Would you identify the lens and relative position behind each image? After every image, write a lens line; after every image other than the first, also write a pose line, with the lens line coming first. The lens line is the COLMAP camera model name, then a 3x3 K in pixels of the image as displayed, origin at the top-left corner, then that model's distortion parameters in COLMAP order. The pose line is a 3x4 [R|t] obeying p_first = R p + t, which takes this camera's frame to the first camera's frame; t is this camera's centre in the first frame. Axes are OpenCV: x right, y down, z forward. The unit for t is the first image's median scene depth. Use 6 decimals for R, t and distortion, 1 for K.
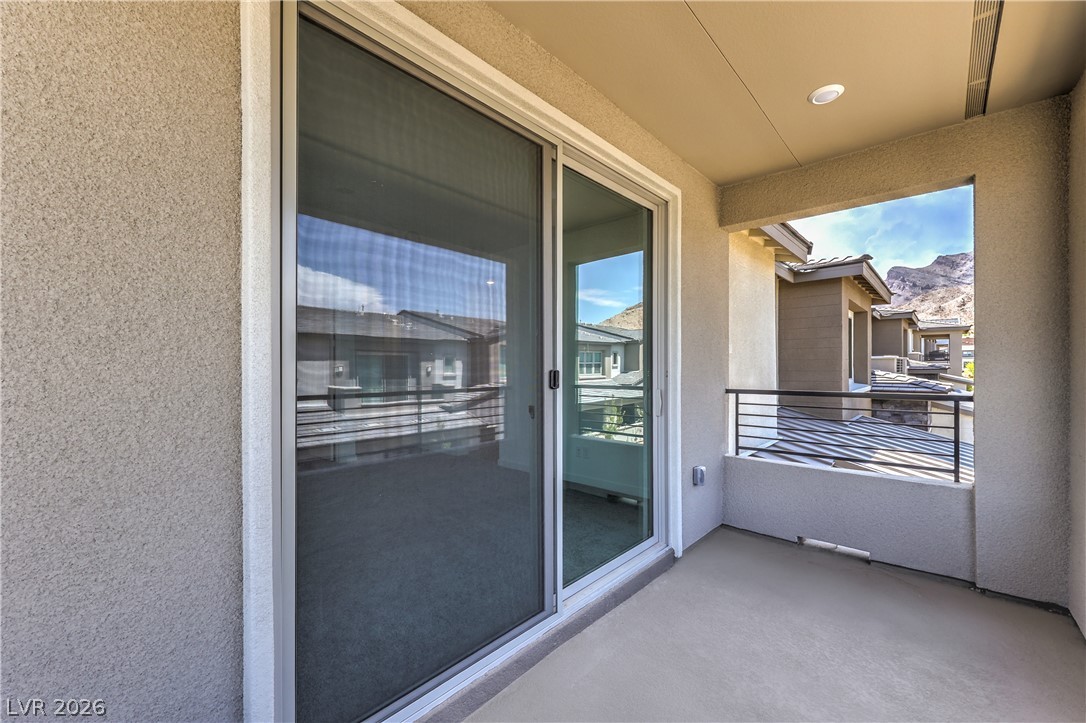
lens RADIAL K [[438.8, 0, 552.3], [0, 438.8, 366.8], [0, 0, 1]] dist [0.005859, -0.000170]
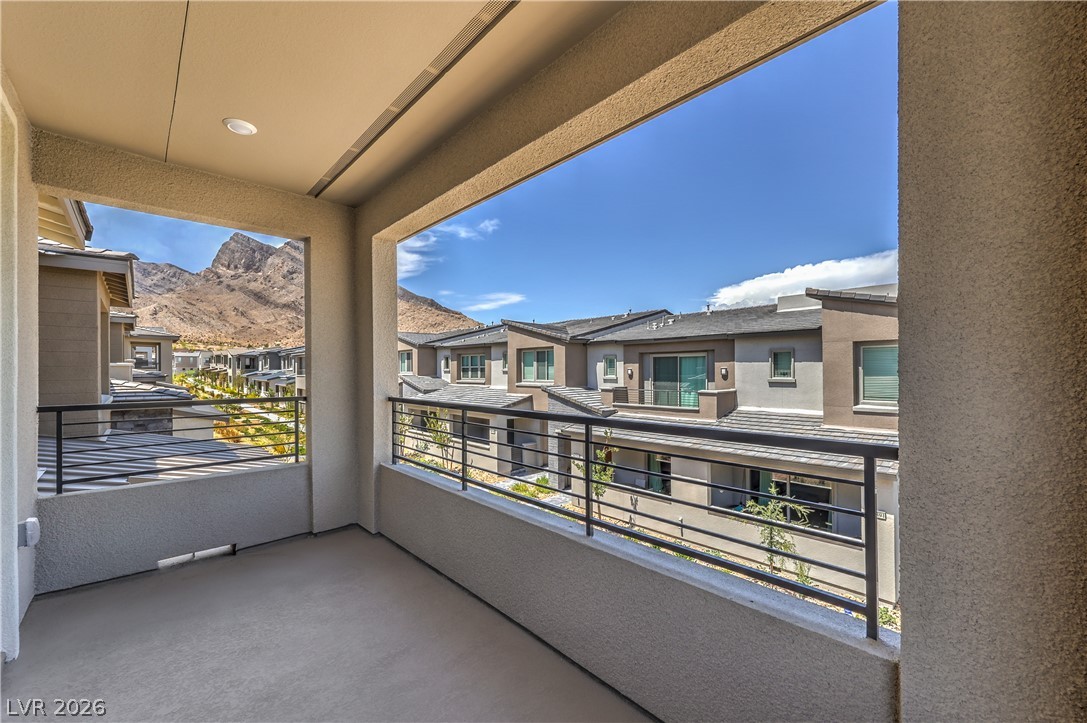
lens RADIAL K [[439.2, 0, 540.9], [0, 439.2, 372.7], [0, 0, 1]] dist [0.005859, -0.000170]
pose [[0.100698, 0.001416, 0.994916, -0.271538], [0.001309, 0.999998, -0.001556, -0.005216], [-0.994916, 0.001459, 0.100695, 0.109257]]
